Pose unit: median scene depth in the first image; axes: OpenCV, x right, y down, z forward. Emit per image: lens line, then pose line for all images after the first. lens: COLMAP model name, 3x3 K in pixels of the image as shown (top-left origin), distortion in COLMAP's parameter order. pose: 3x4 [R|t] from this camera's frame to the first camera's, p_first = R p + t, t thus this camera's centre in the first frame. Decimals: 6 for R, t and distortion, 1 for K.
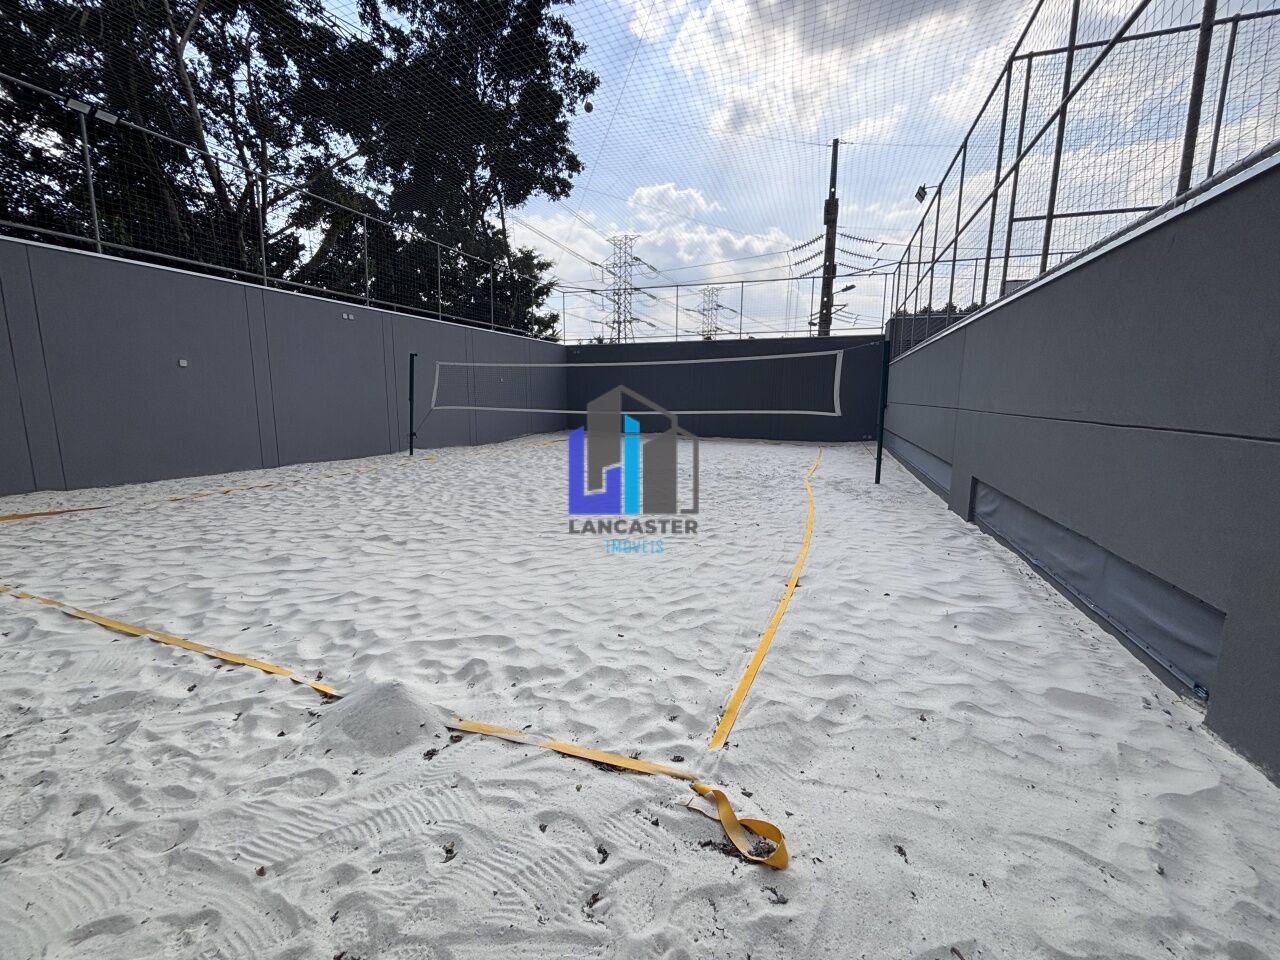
lens RADIAL K [[515.0, 0, 640.6], [0, 515.0, 477.9], [0, 0, 1]] dist [-0.000682, -0.000094]
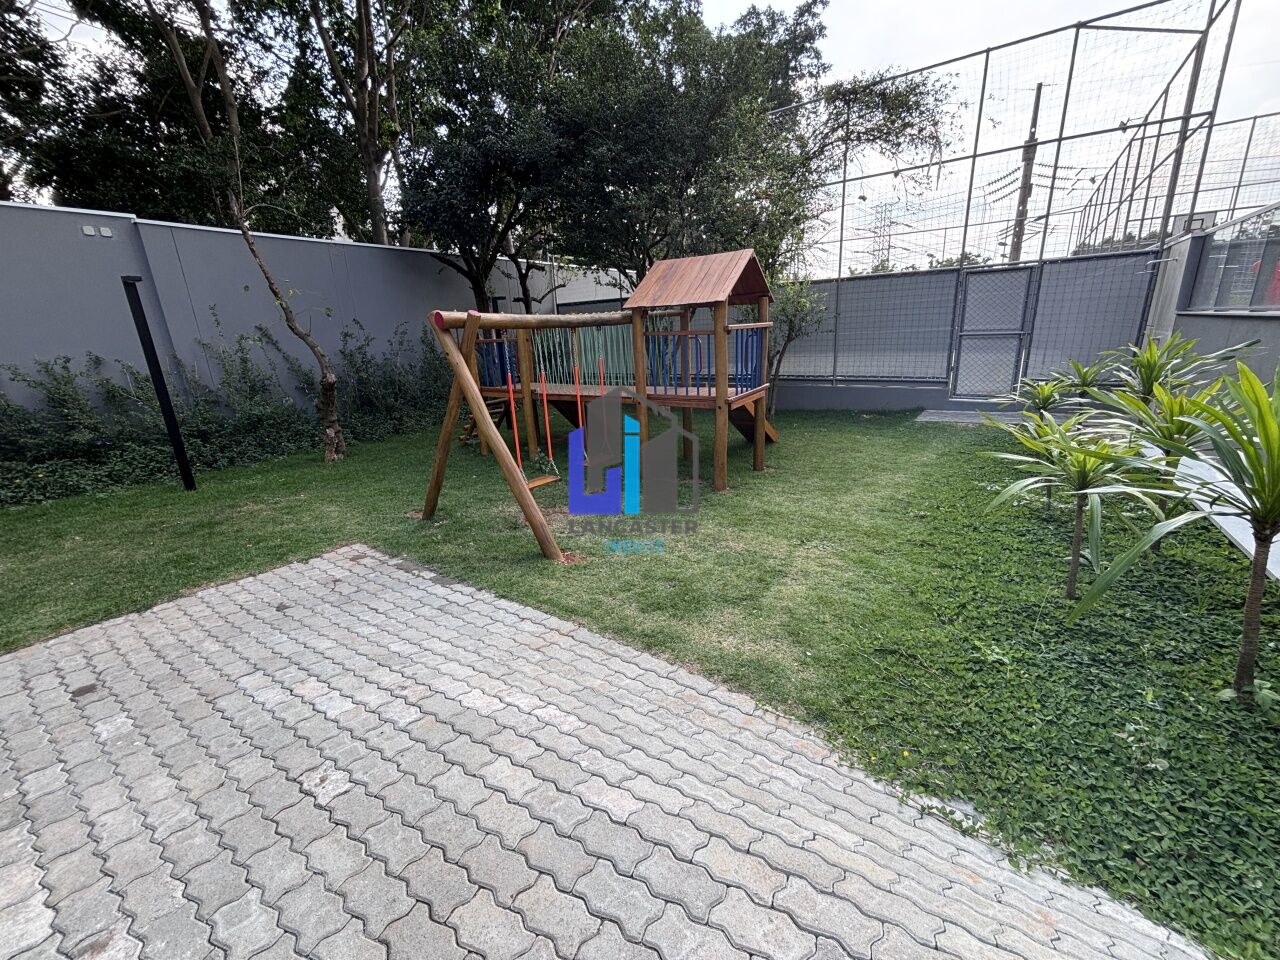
lens RADIAL K [[515.0, 0, 635.5], [0, 515.0, 475.6], [0, 0, 1]] dist [-0.000682, -0.000094]
pose [[0.963204, 0.032618, -0.266785, -0.165660], [0.001844, 0.991783, 0.127918, 0.061508], [0.268766, -0.123703, 0.955229, -0.475836]]
